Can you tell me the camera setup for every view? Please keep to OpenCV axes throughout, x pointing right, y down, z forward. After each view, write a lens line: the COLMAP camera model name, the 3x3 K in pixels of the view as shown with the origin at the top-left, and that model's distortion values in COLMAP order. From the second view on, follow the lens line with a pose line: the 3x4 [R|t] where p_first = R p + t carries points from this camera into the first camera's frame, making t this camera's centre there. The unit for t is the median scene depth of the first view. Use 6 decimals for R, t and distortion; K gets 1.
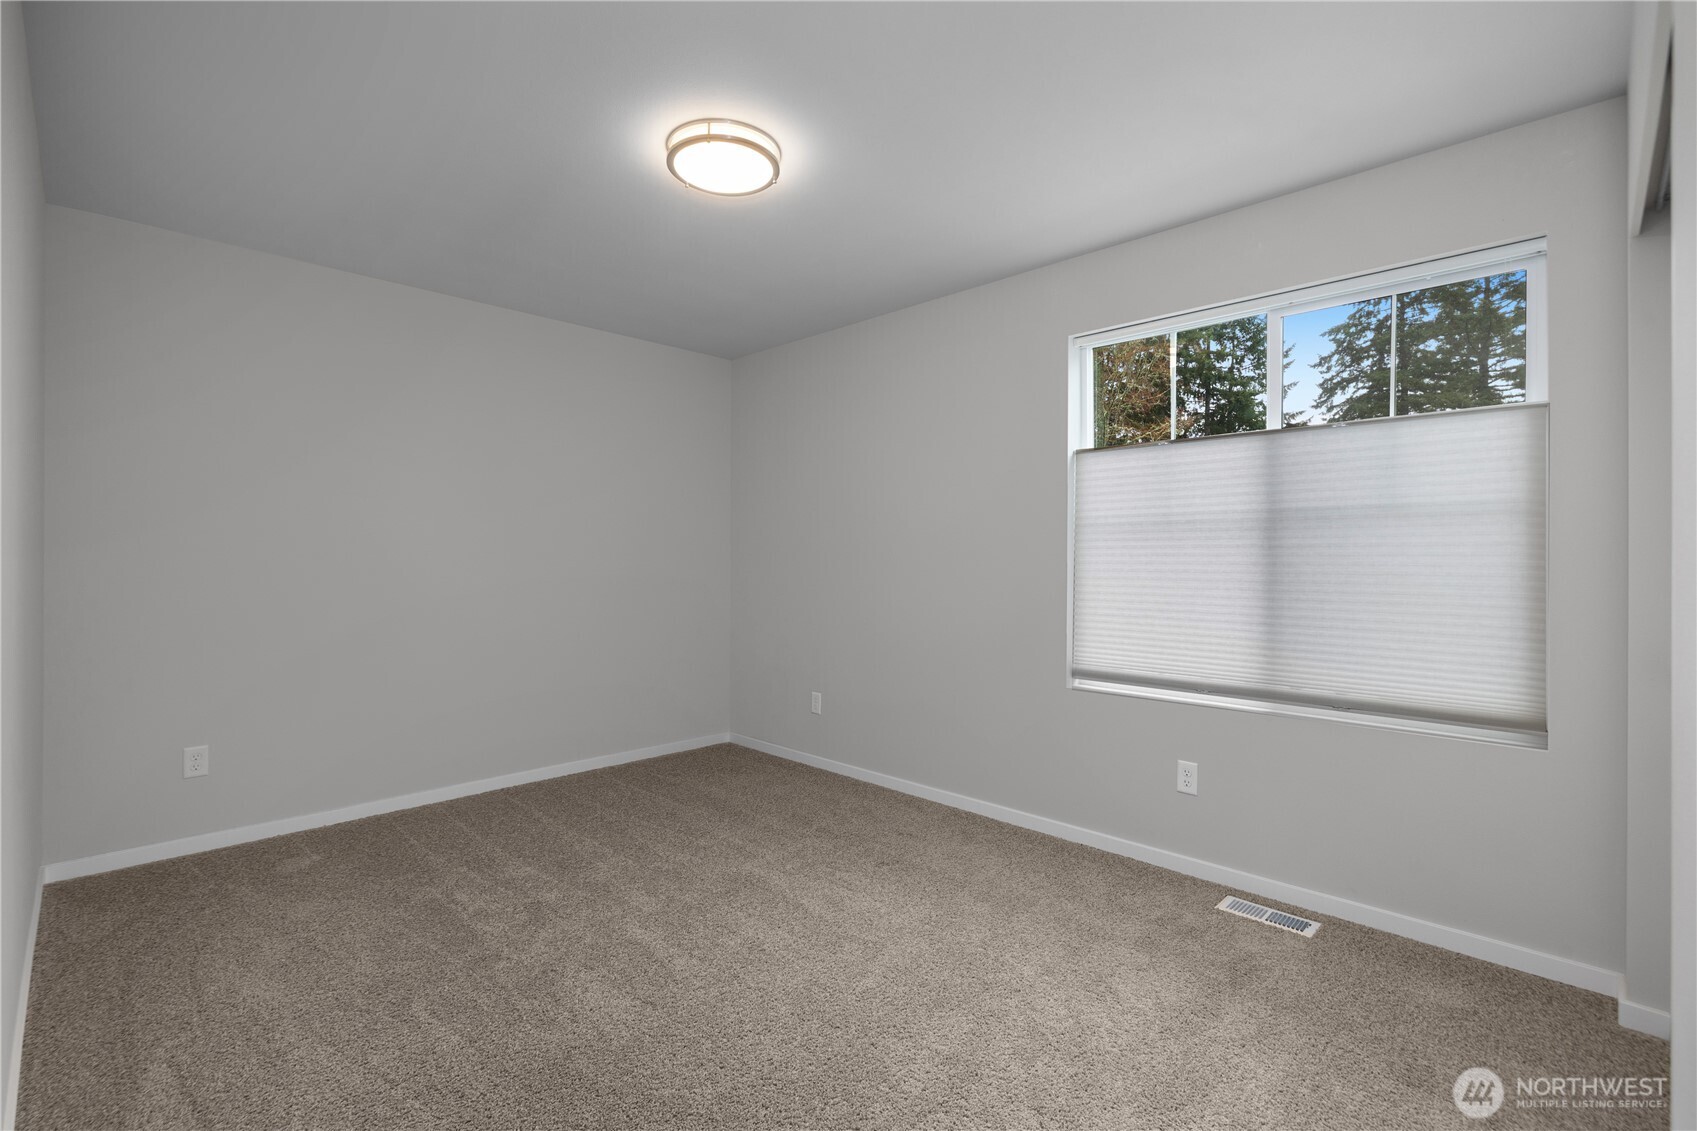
lens RADIAL K [[793.5, 0, 848.5], [0, 793.5, 565.5], [0, 0, 1]] dist [-0.000338, -0.000059]
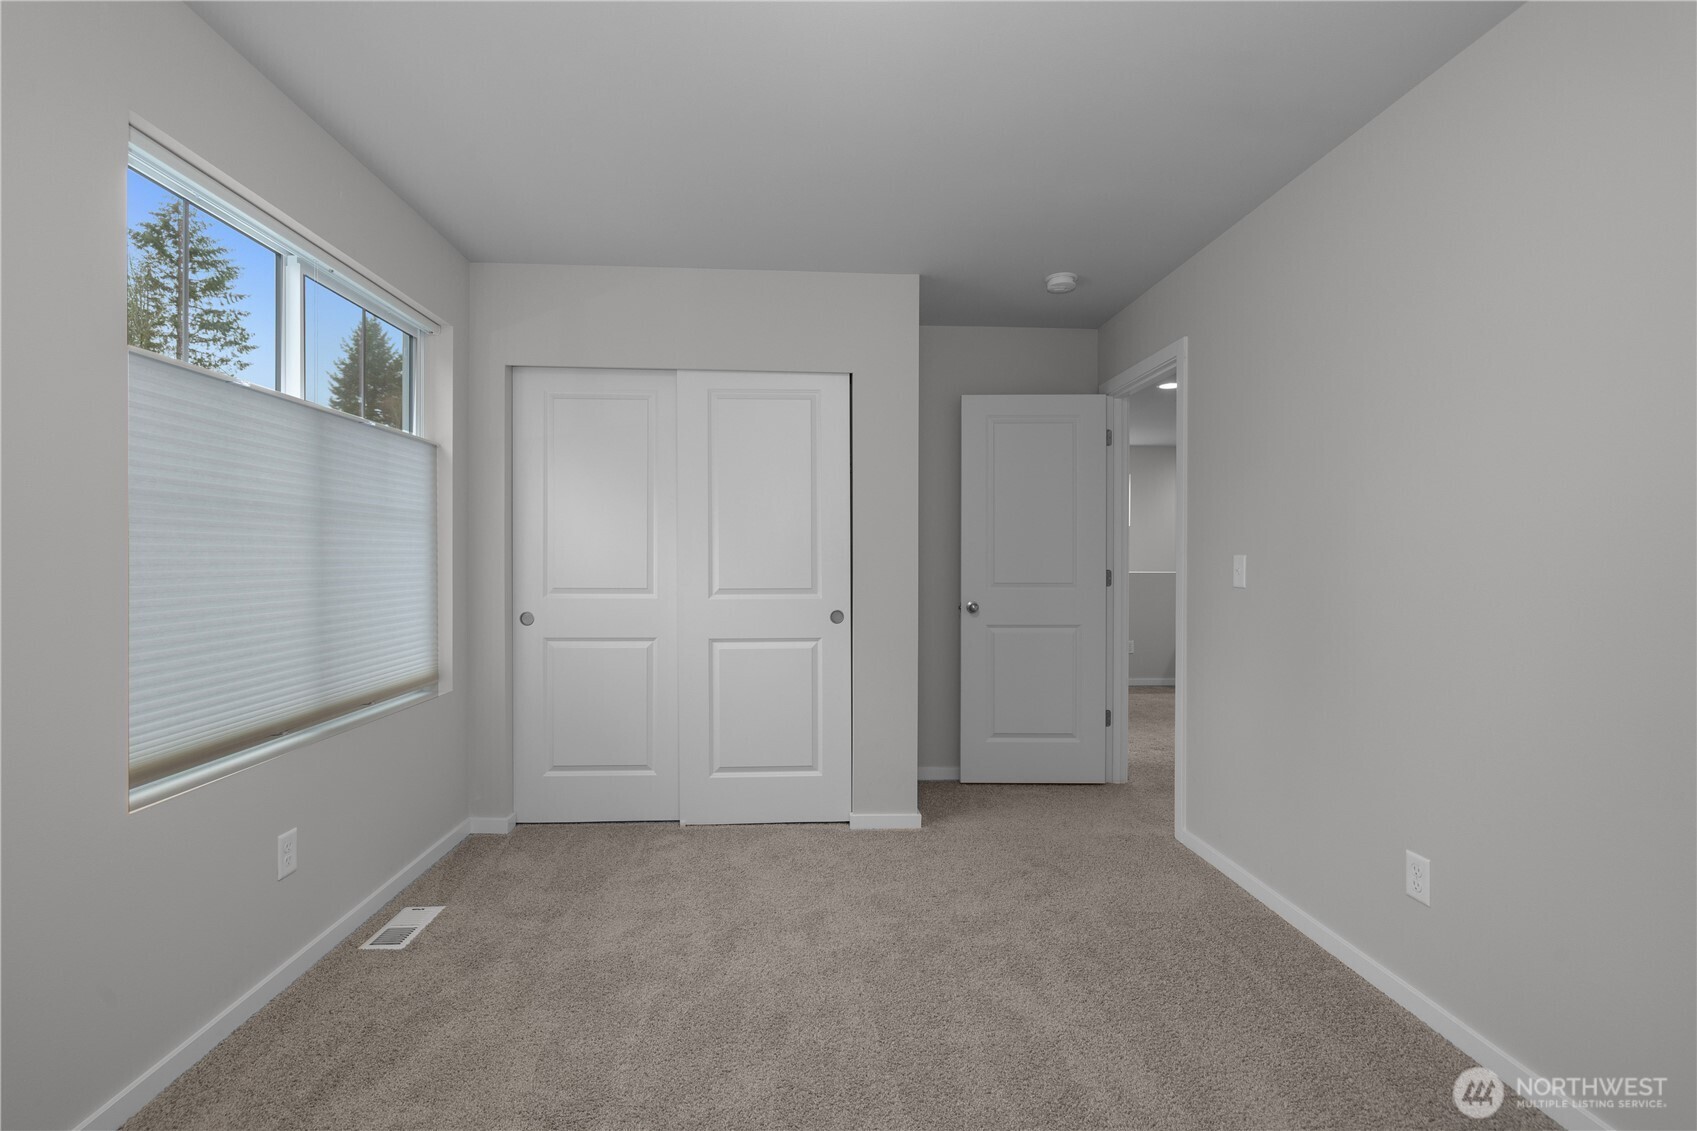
lens RADIAL K [[793.5, 0, 848.5], [0, 793.5, 565.5], [0, 0, 1]] dist [-0.000338, -0.000059]
pose [[-0.760544, -0.014168, 0.649132, -0.428196], [-0.004217, 0.999849, 0.016882, -0.014298], [-0.649273, 0.010102, -0.760489, 1.174610]]
